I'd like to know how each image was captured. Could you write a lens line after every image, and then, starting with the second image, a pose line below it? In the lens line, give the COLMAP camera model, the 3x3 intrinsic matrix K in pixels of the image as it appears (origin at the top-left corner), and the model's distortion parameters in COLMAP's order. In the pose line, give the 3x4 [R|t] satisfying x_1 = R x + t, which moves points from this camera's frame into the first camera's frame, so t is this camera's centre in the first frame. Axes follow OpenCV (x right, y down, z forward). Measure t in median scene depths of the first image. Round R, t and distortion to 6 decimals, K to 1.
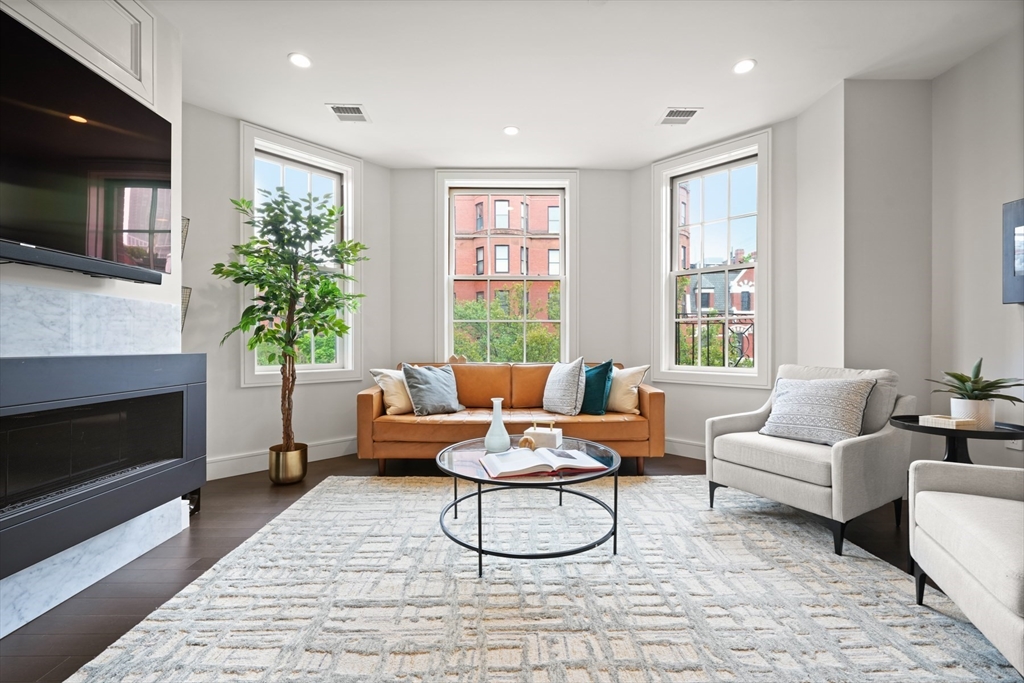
lens RADIAL K [[436.2, 0, 511.0], [0, 436.2, 345.4], [0, 0, 1]] dist [-0.001151, 0.000129]
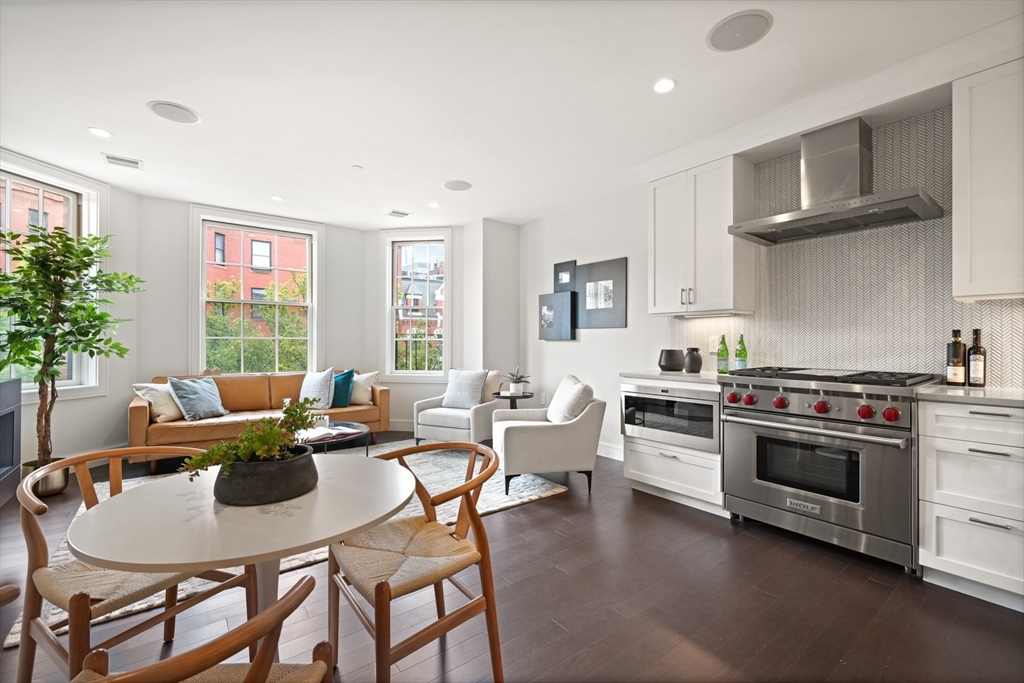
lens RADIAL K [[441.8, 0, 512.0], [0, 441.8, 341.5], [0, 0, 1]] dist [0.001501, 0.000457]
pose [[0.805027, 0.003296, 0.593230, -0.237873], [0.000393, 0.999981, -0.006089, -0.053183], [-0.593239, 0.005135, 0.805010, -0.542903]]
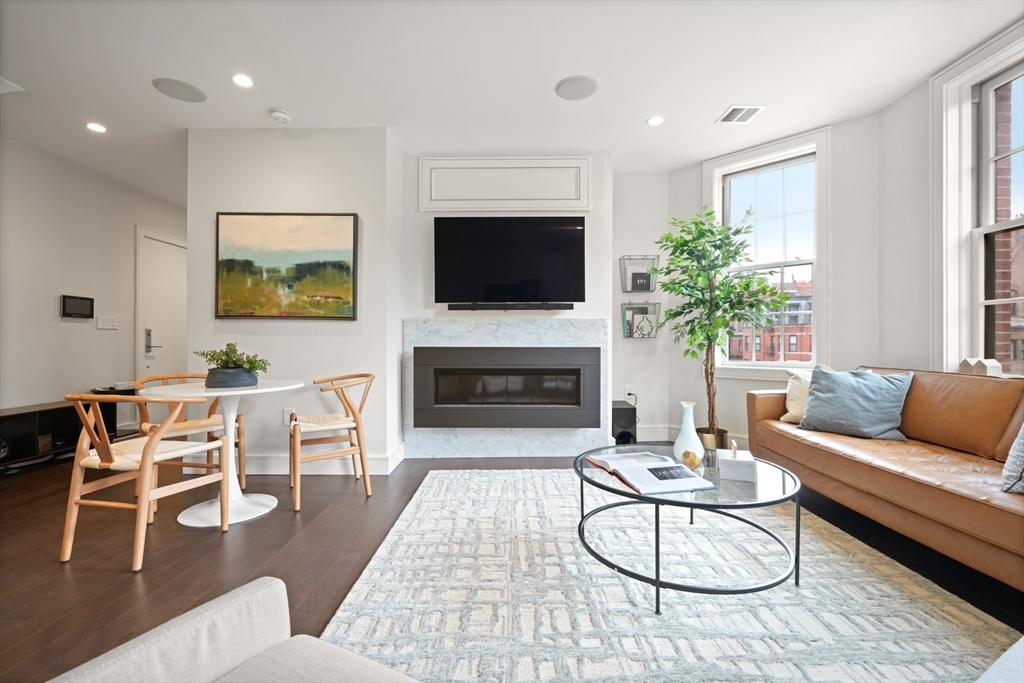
lens RADIAL K [[441.8, 0, 512.0], [0, 441.8, 341.5], [0, 0, 1]] dist [0.001501, 0.000457]
pose [[-0.018413, -0.001891, -0.999829, 0.673569], [-0.001394, 0.999997, -0.001865, -0.000416], [0.999830, 0.001360, -0.018415, 0.494481]]
